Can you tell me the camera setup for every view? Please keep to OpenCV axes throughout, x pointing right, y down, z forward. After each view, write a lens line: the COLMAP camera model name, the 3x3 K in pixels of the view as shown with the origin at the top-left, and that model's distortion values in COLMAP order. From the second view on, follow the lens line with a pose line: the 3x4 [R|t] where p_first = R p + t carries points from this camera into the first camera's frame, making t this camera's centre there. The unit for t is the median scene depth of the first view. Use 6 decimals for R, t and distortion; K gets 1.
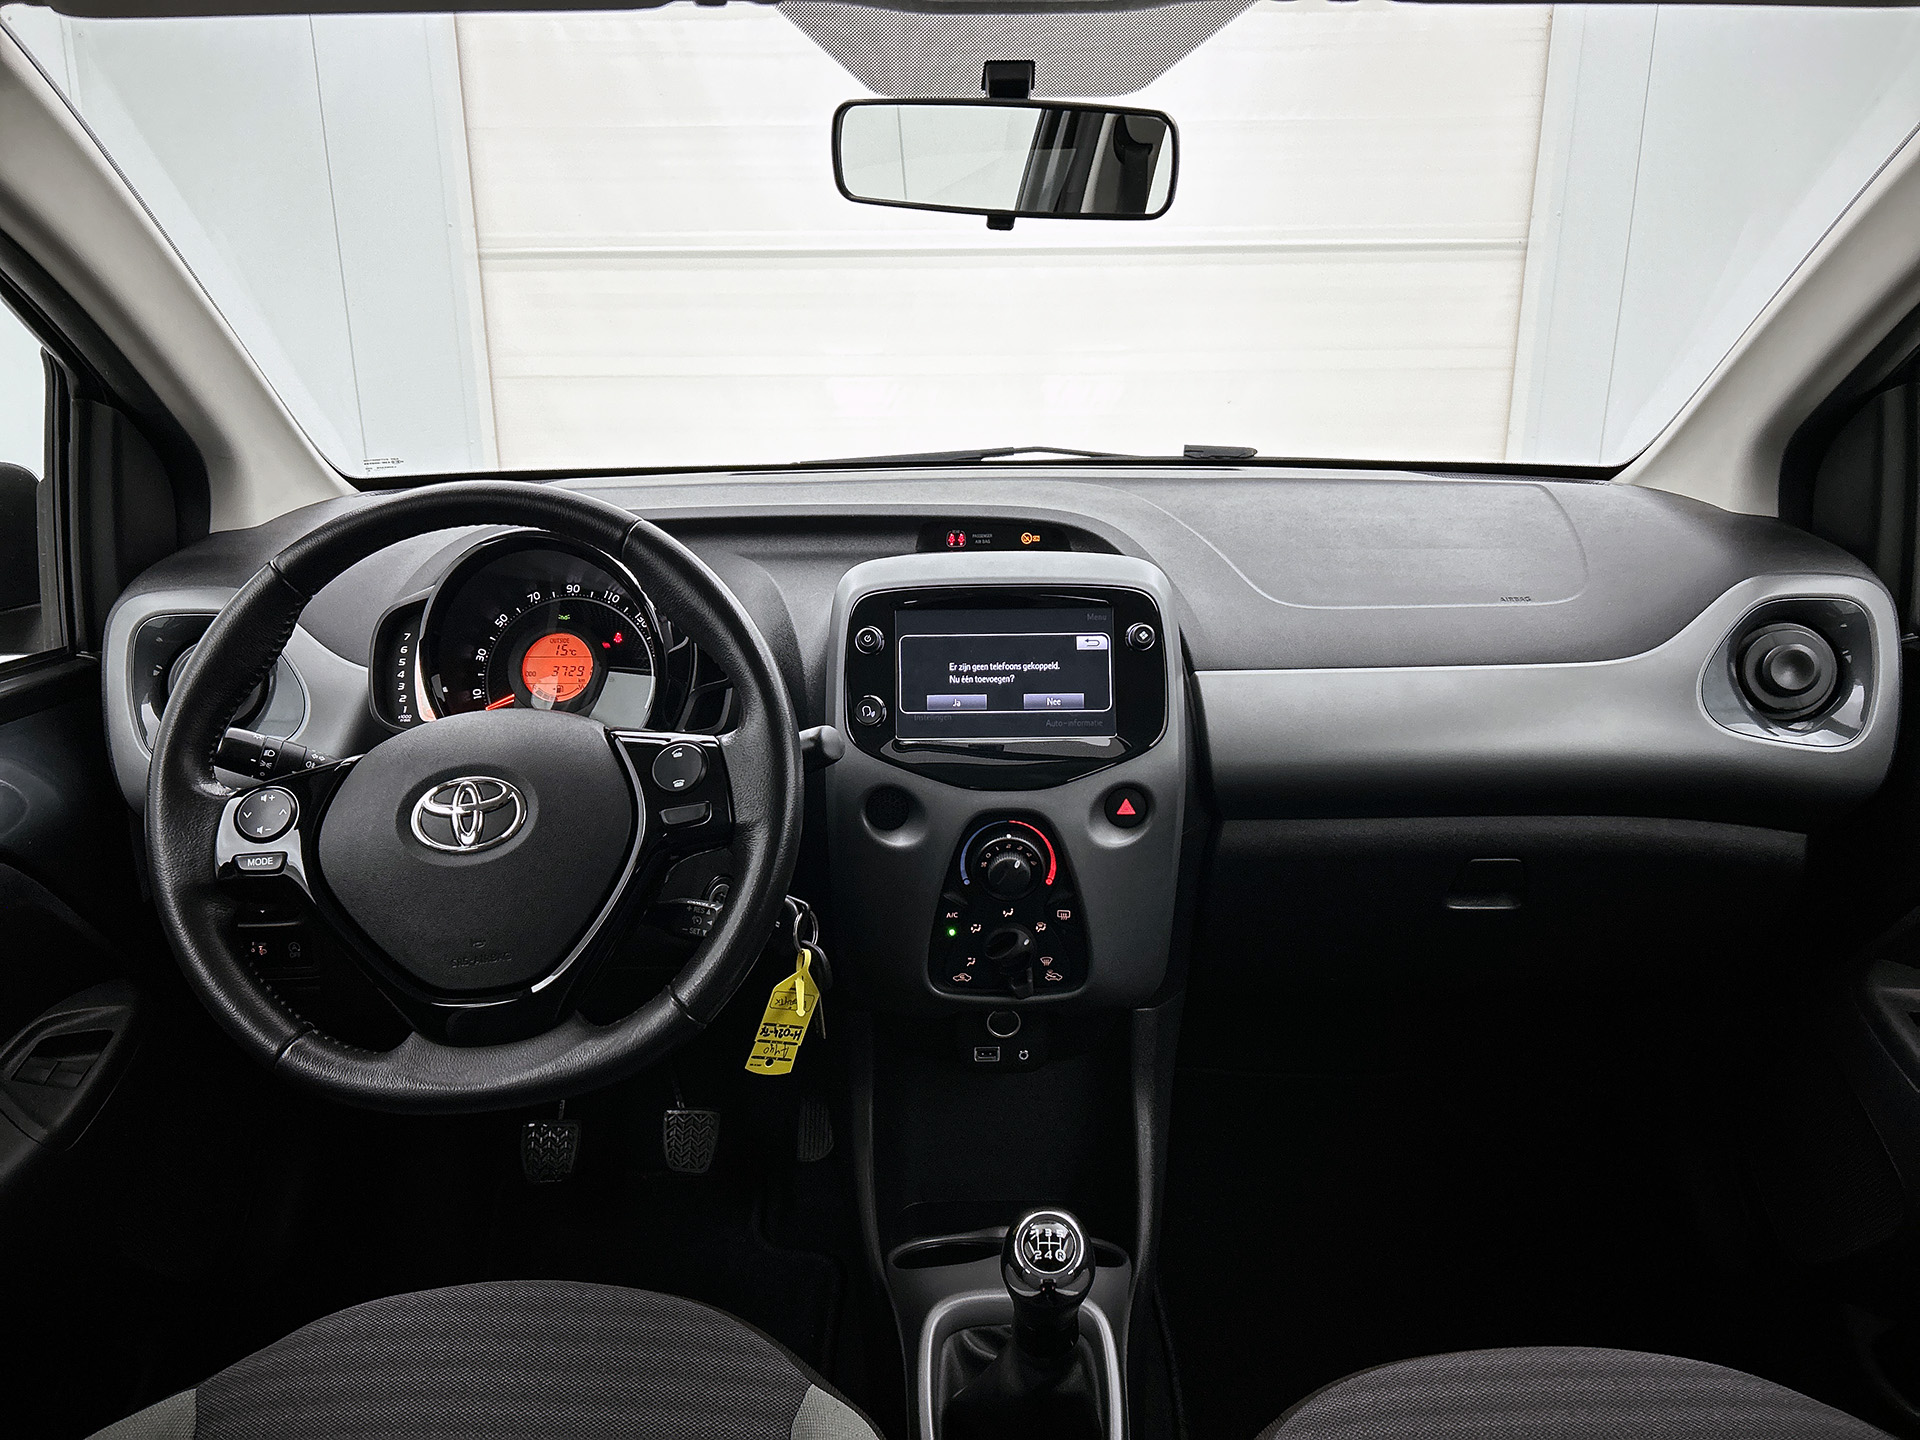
lens RADIAL K [[1407.3, 0, 955.3], [0, 1407.3, 708.0], [0, 0, 1]] dist [0.020364, -0.040132]
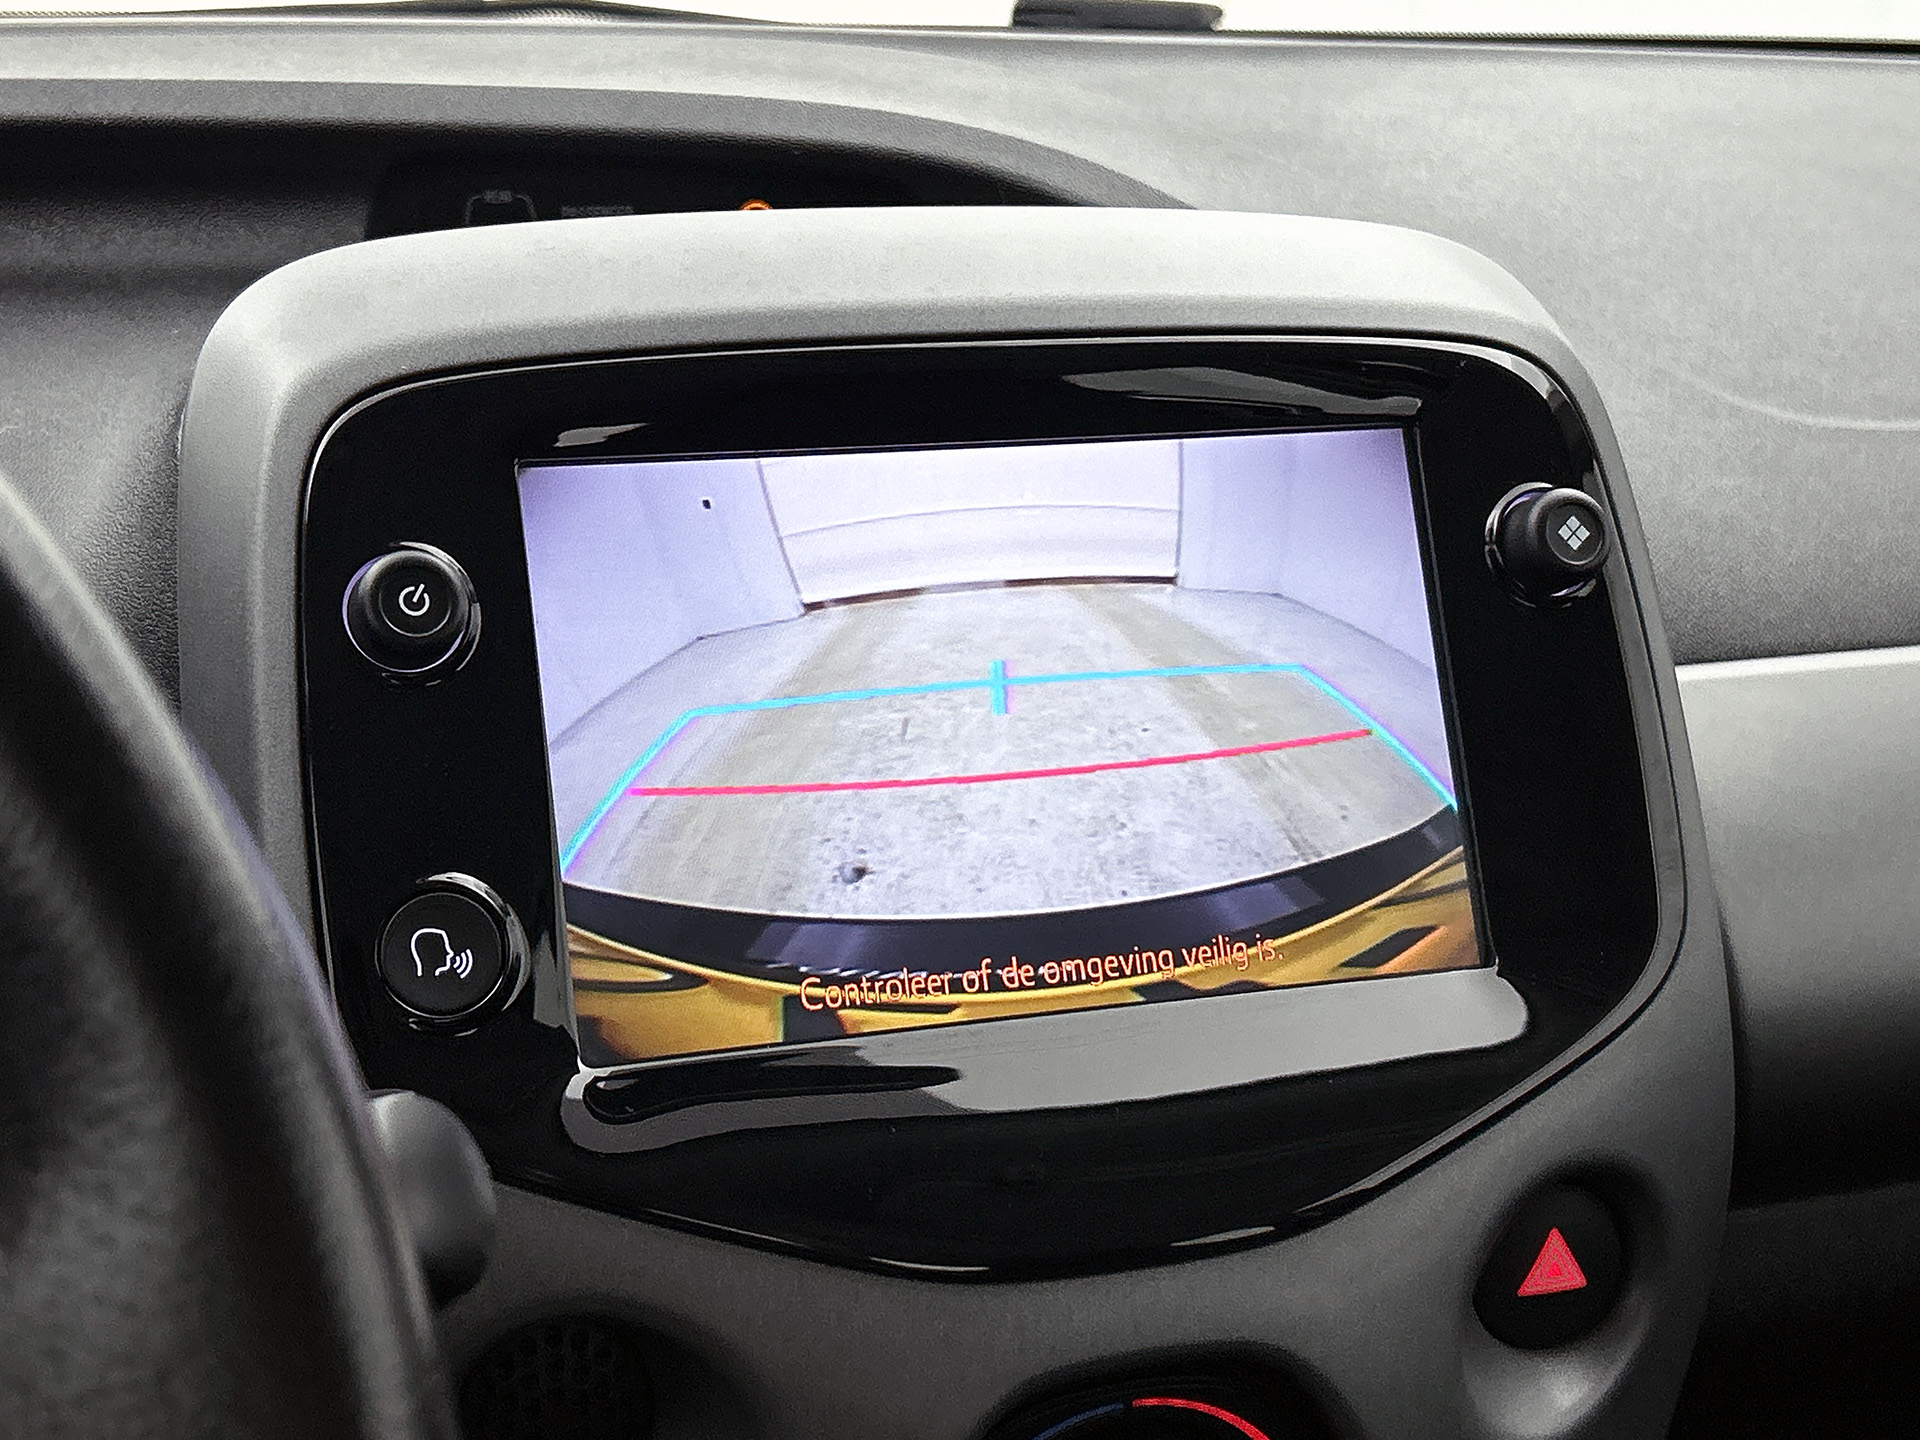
lens RADIAL K [[2878.0, 0, 957.2], [0, 2878.0, 724.3], [0, 0, 1]] dist [0.062701, 0.000000]
pose [[0.944212, -0.059678, 0.323887, -0.123439], [0.063248, 0.997998, -0.000496, -0.025507], [-0.323209, 0.020954, 0.946096, 0.568855]]
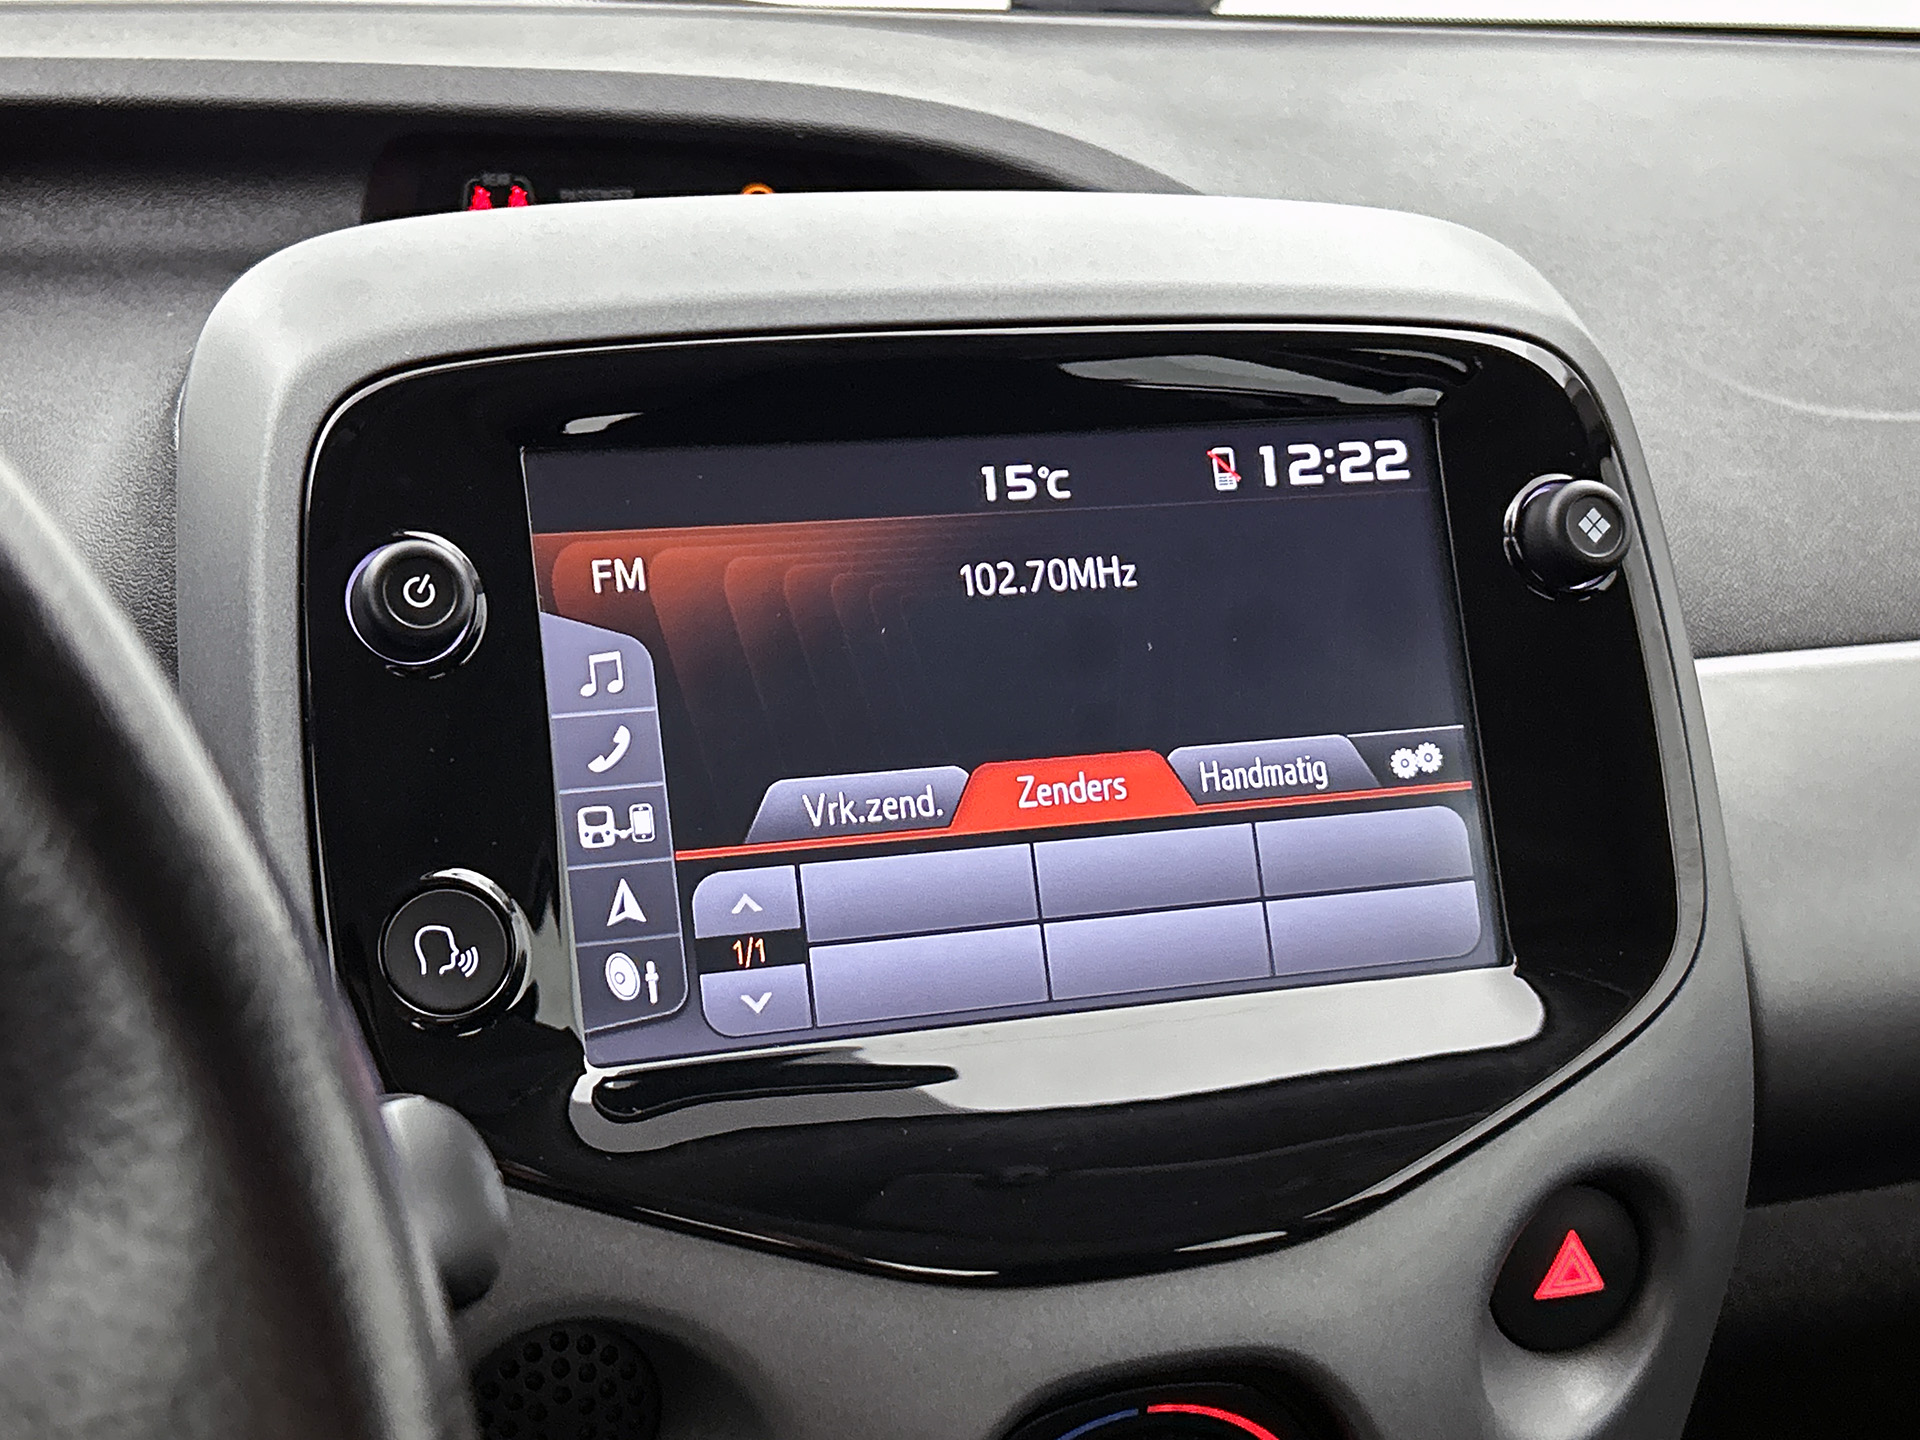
lens RADIAL K [[2878.0, 0, 959.1], [0, 2878.0, 717.0], [0, 0, 1]] dist [0.062701, 0.000000]
pose [[0.942205, -0.057866, 0.330001, -0.125319], [0.060169, 0.998183, 0.003239, -0.027518], [-0.329589, 0.016804, 0.943975, 0.577390]]
